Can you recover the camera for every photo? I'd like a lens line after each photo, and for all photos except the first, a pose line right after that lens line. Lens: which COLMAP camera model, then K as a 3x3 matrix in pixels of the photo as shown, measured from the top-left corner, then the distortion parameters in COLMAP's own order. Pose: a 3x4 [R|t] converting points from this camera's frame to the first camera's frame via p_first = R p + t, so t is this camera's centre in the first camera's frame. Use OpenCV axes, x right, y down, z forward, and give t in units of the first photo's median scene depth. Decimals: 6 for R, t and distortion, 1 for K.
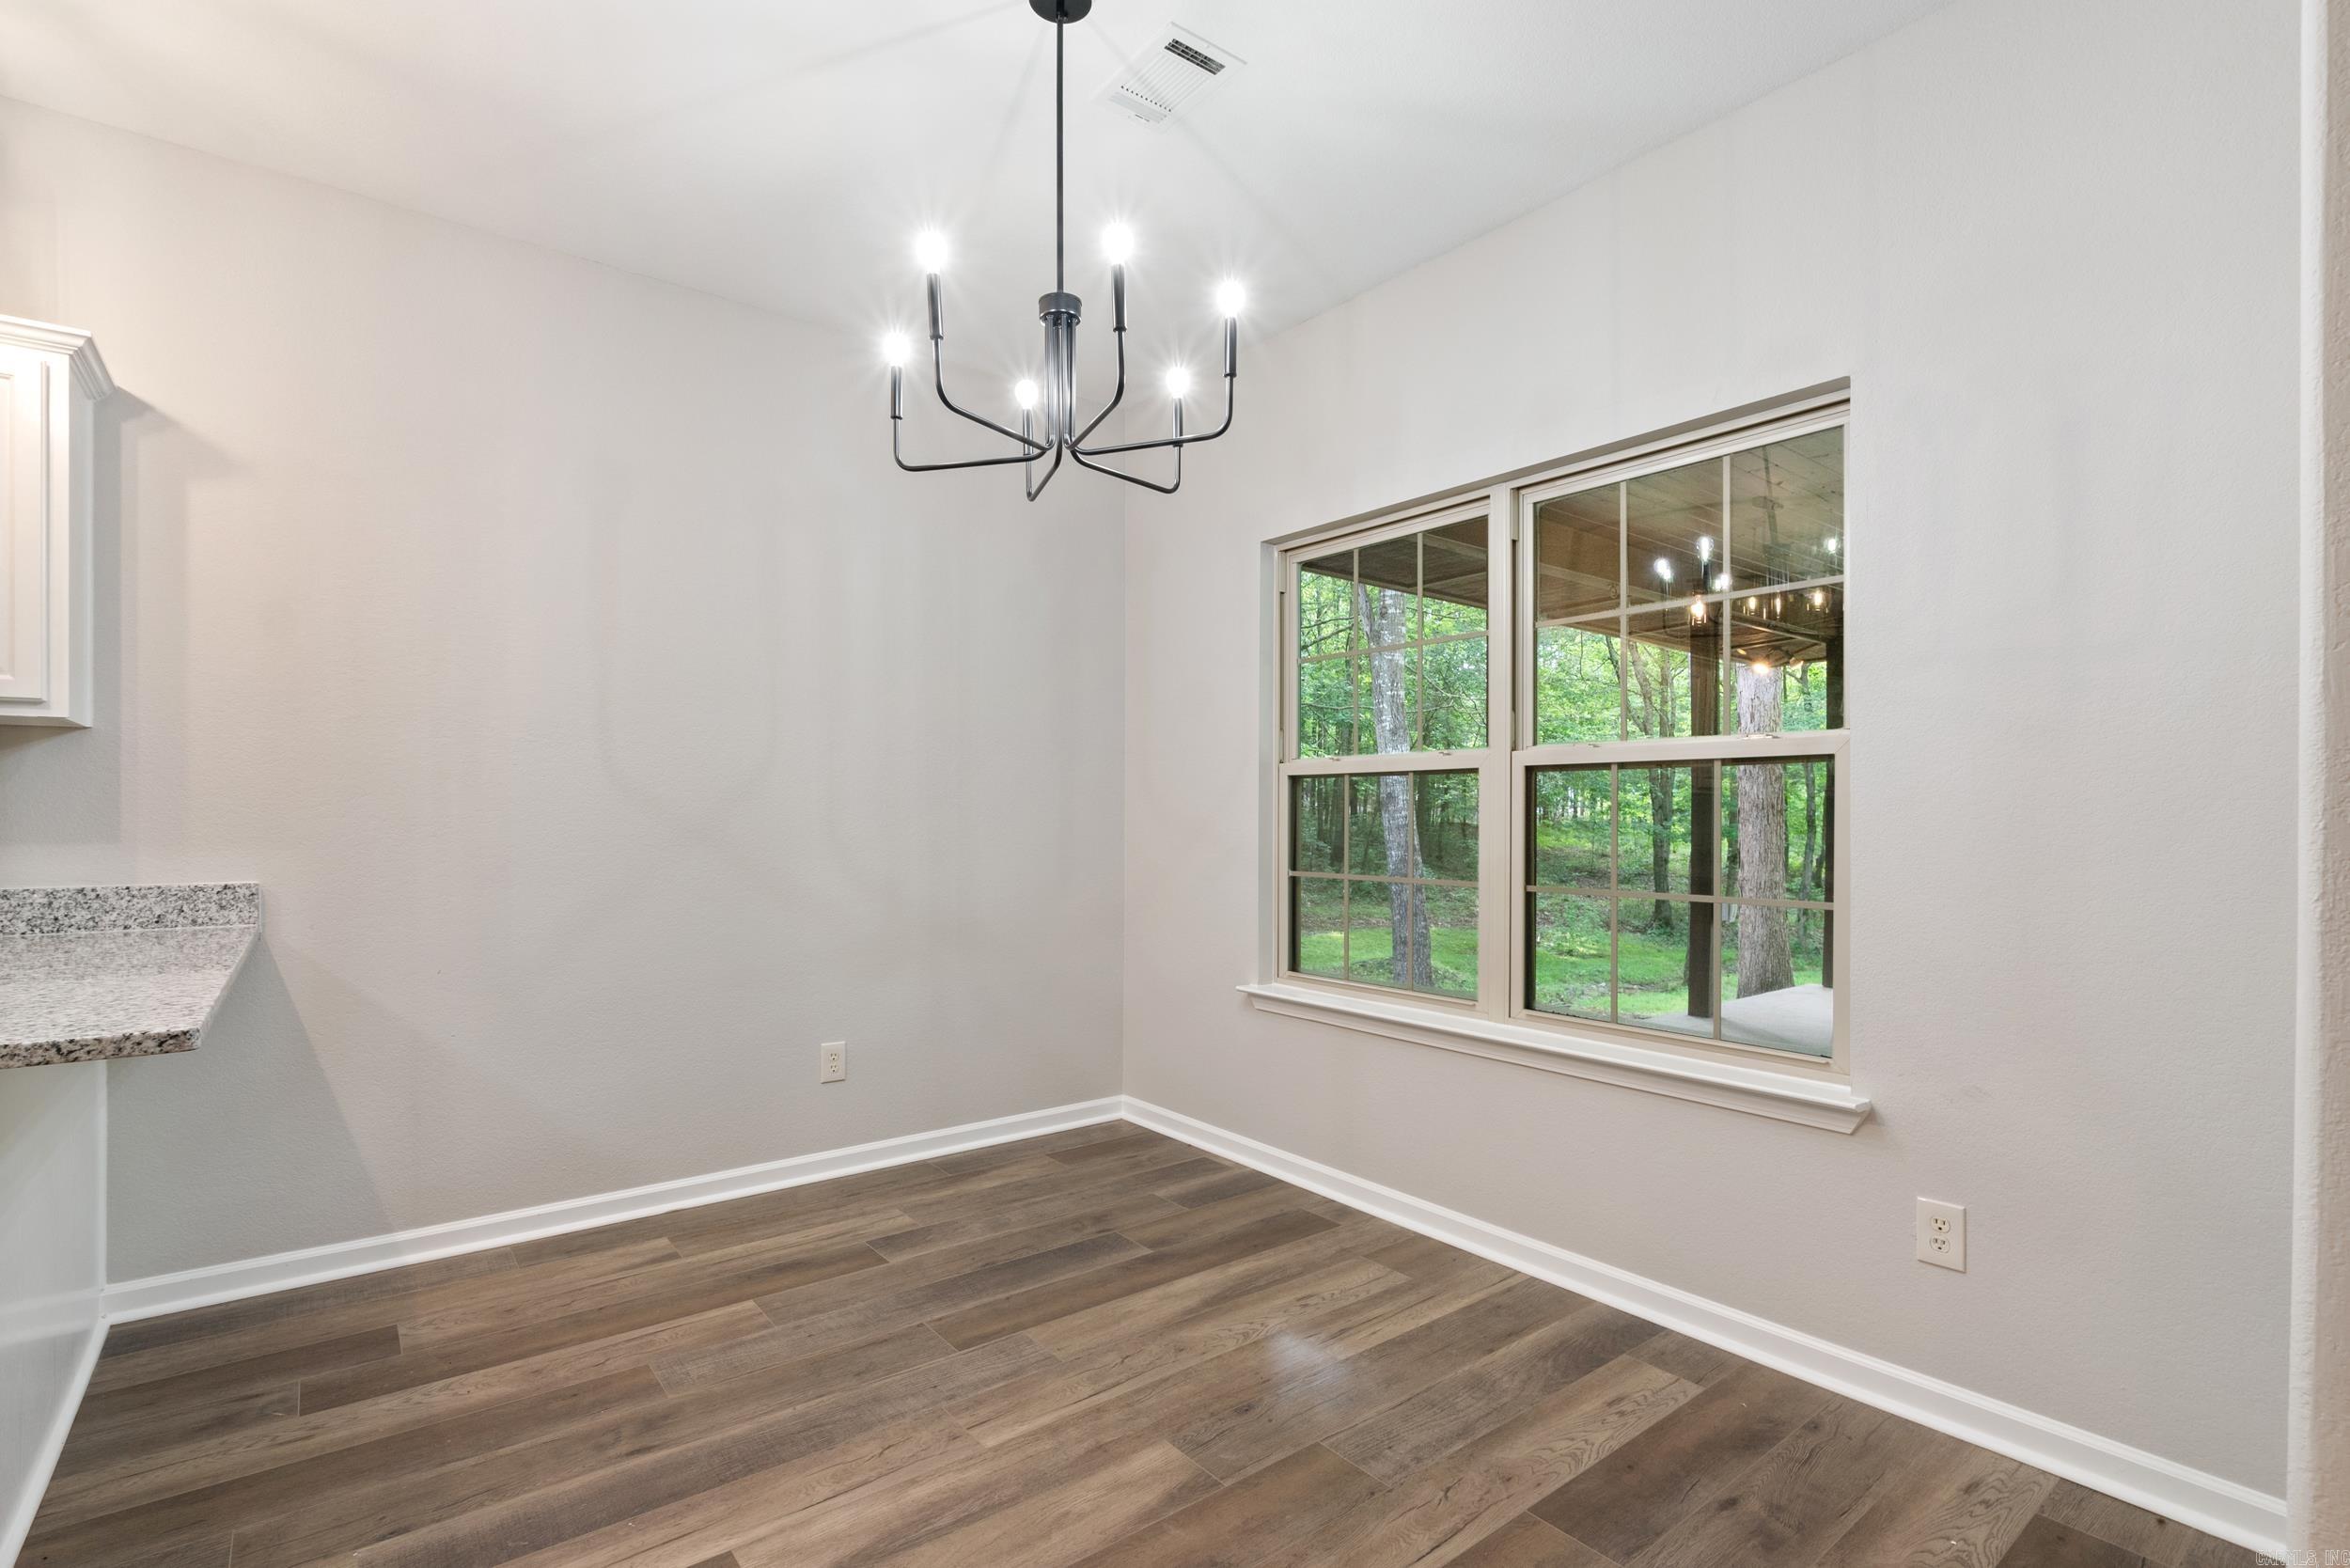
lens RADIAL K [[1083.3, 0, 1174.7], [0, 1083.3, 819.1], [0, 0, 1]] dist [-0.009752, 0.002155]
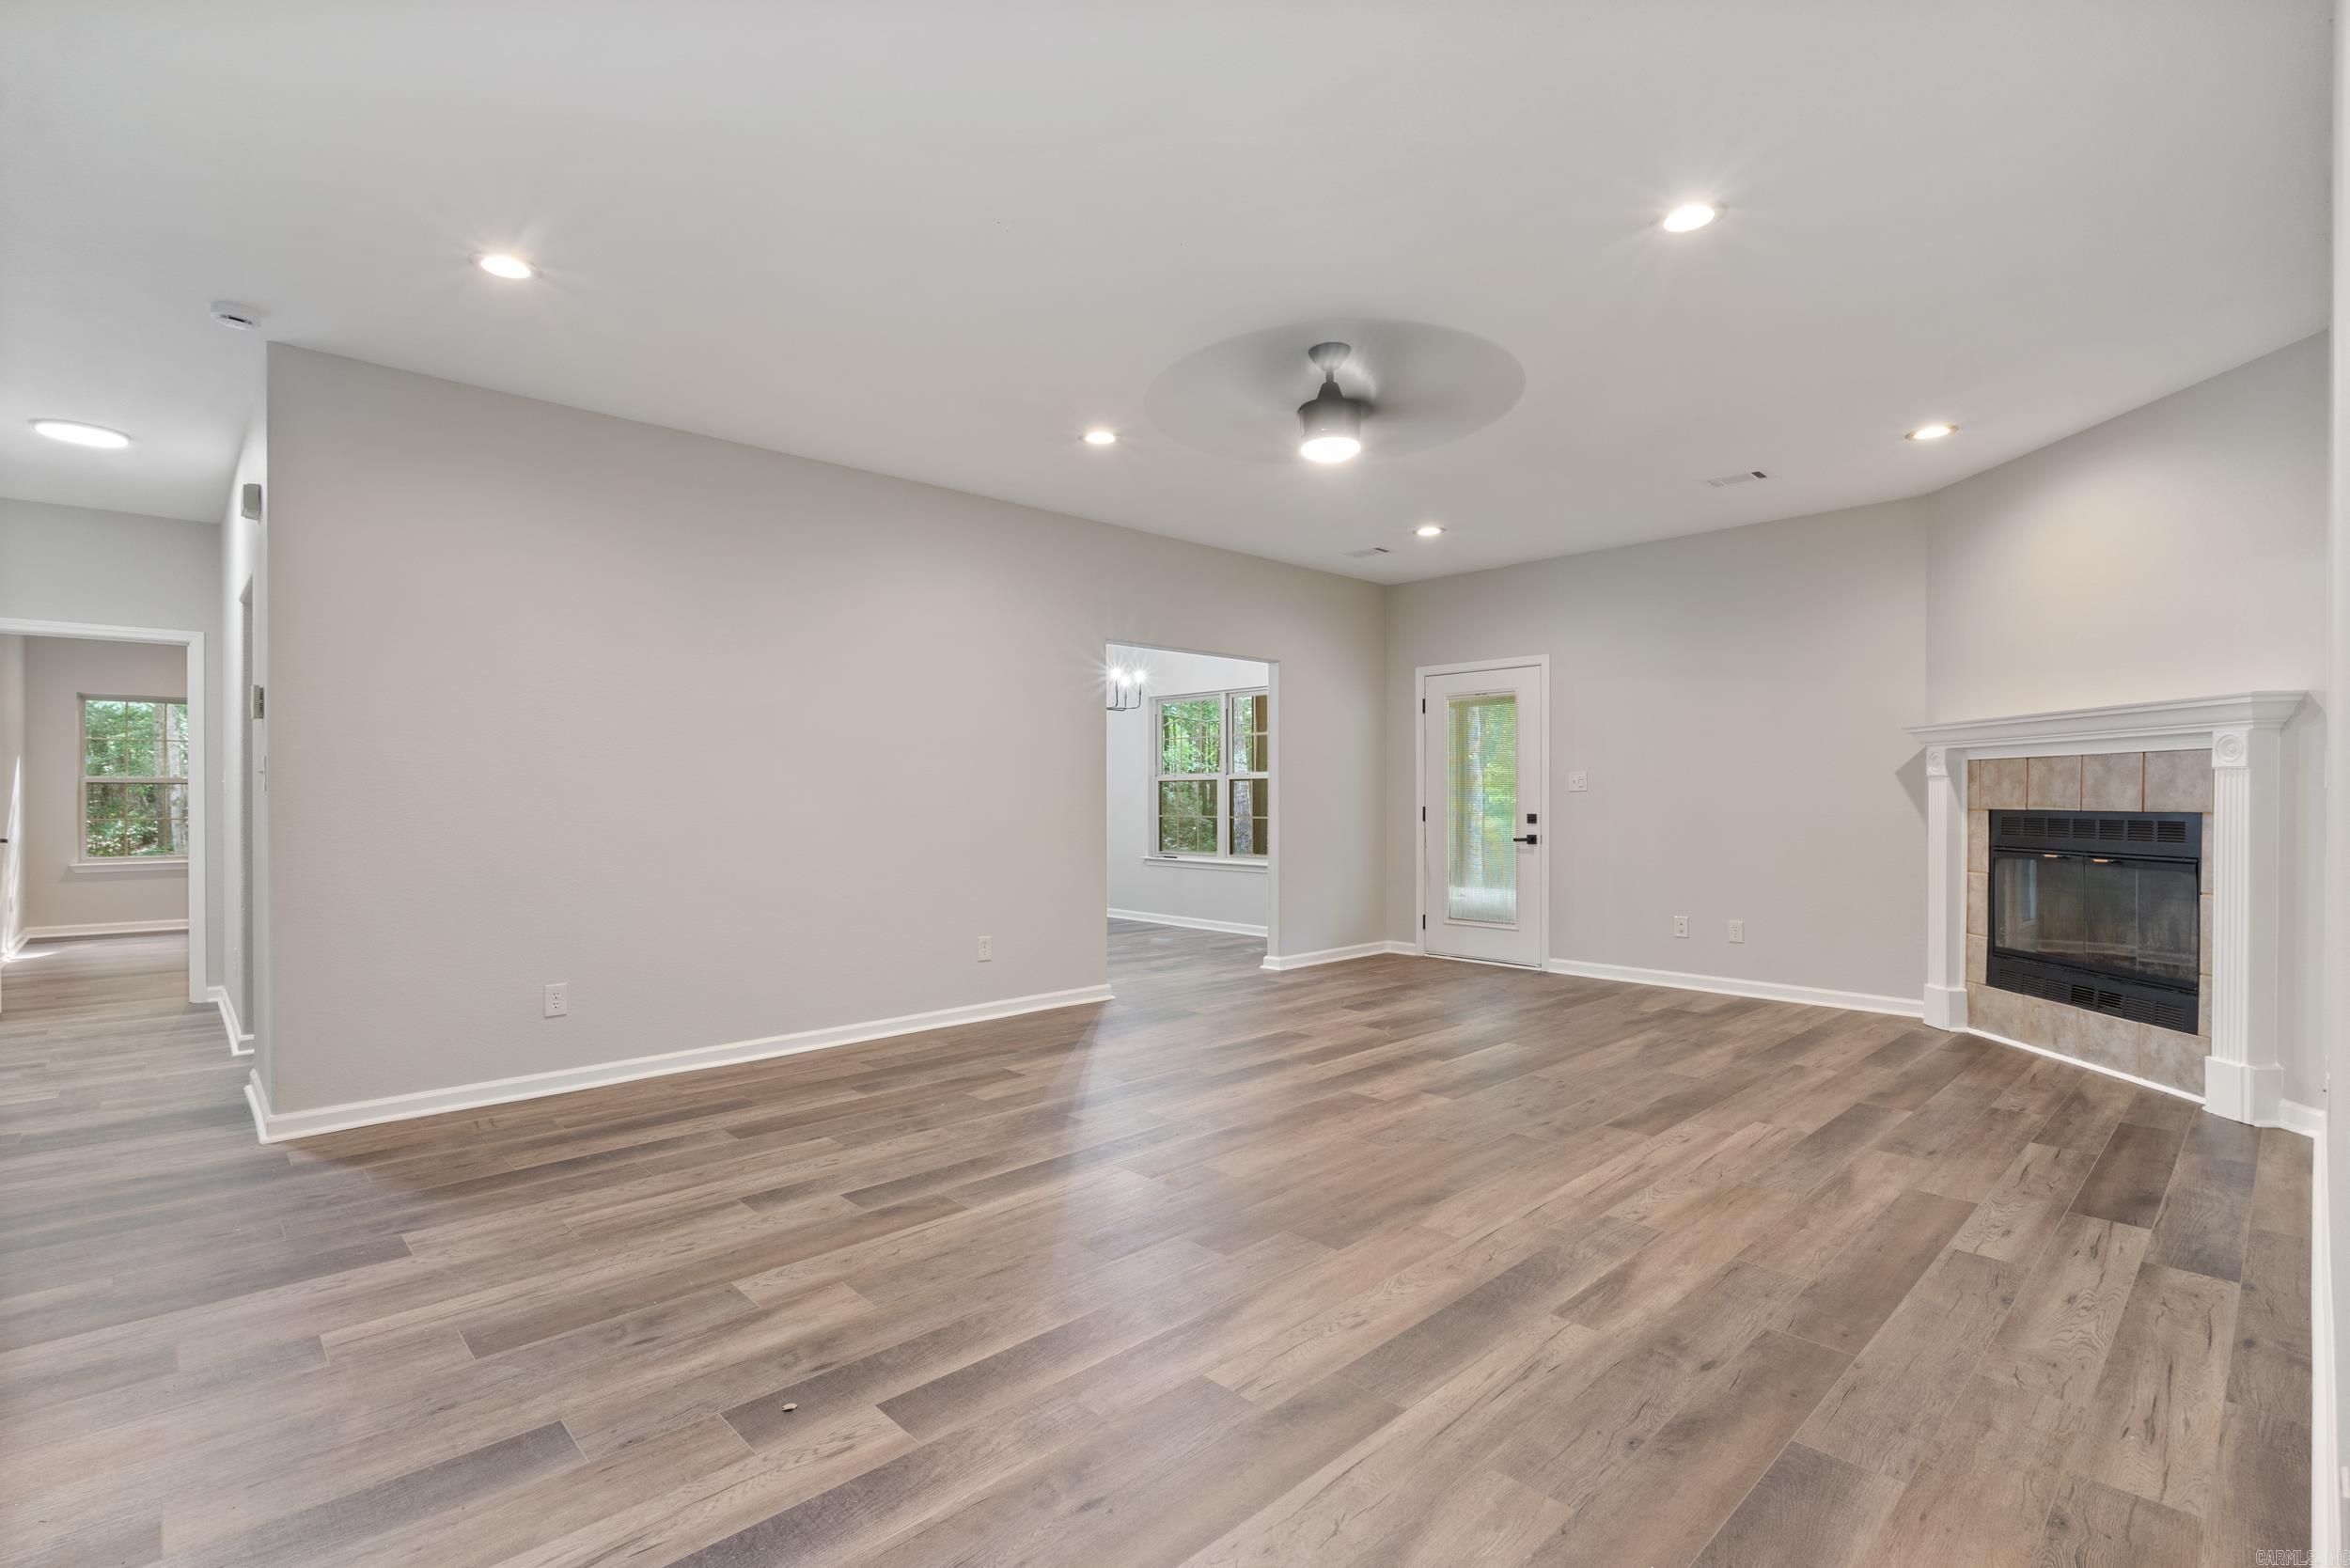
lens RADIAL K [[1083.3, 0, 1172.8], [0, 1083.3, 801.8], [0, 0, 1]] dist [-0.009752, 0.002155]
pose [[0.995039, -0.002314, 0.099459, -0.201537], [0.002498, 0.999995, -0.001723, 0.023859], [-0.099455, 0.001963, 0.995040, -2.641355]]
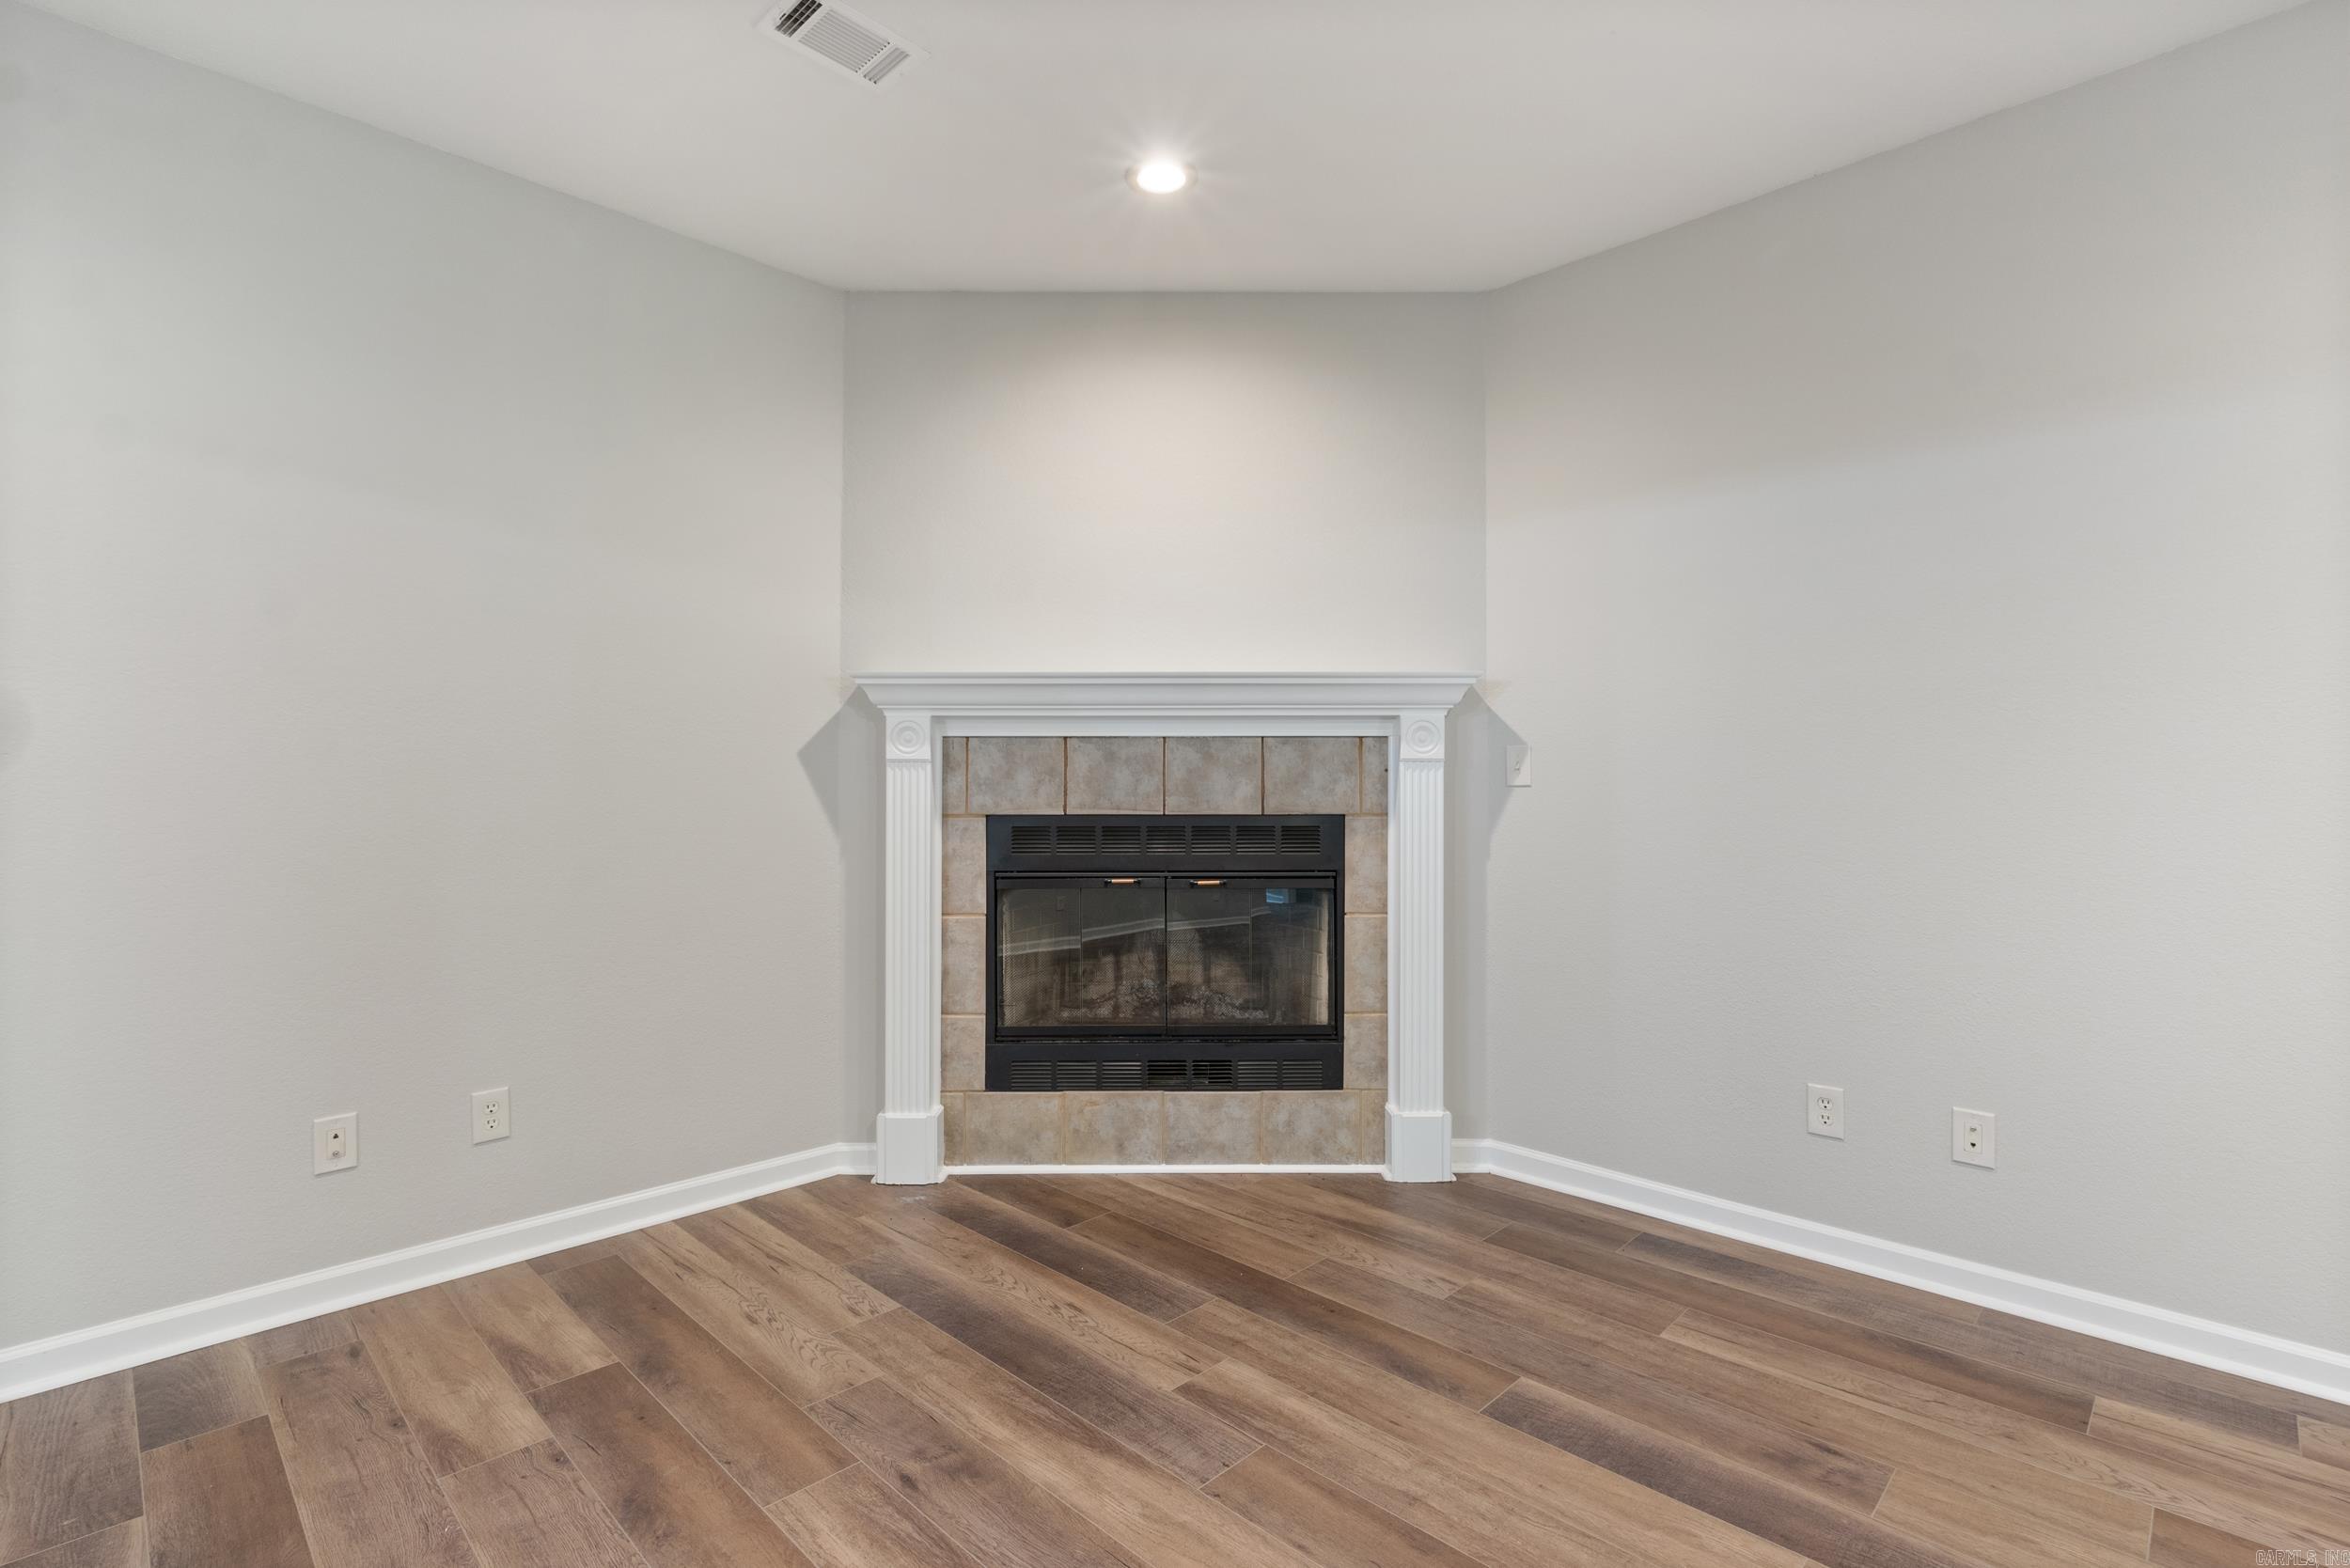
lens RADIAL K [[1083.3, 0, 1164.5], [0, 1083.3, 771.8], [0, 0, 1]] dist [-0.009752, 0.002155]
pose [[-0.122486, 0.016755, 0.992329, 0.221701], [0.007745, 0.999843, -0.015926, 0.008196], [-0.992440, 0.005734, -0.122597, -0.737733]]
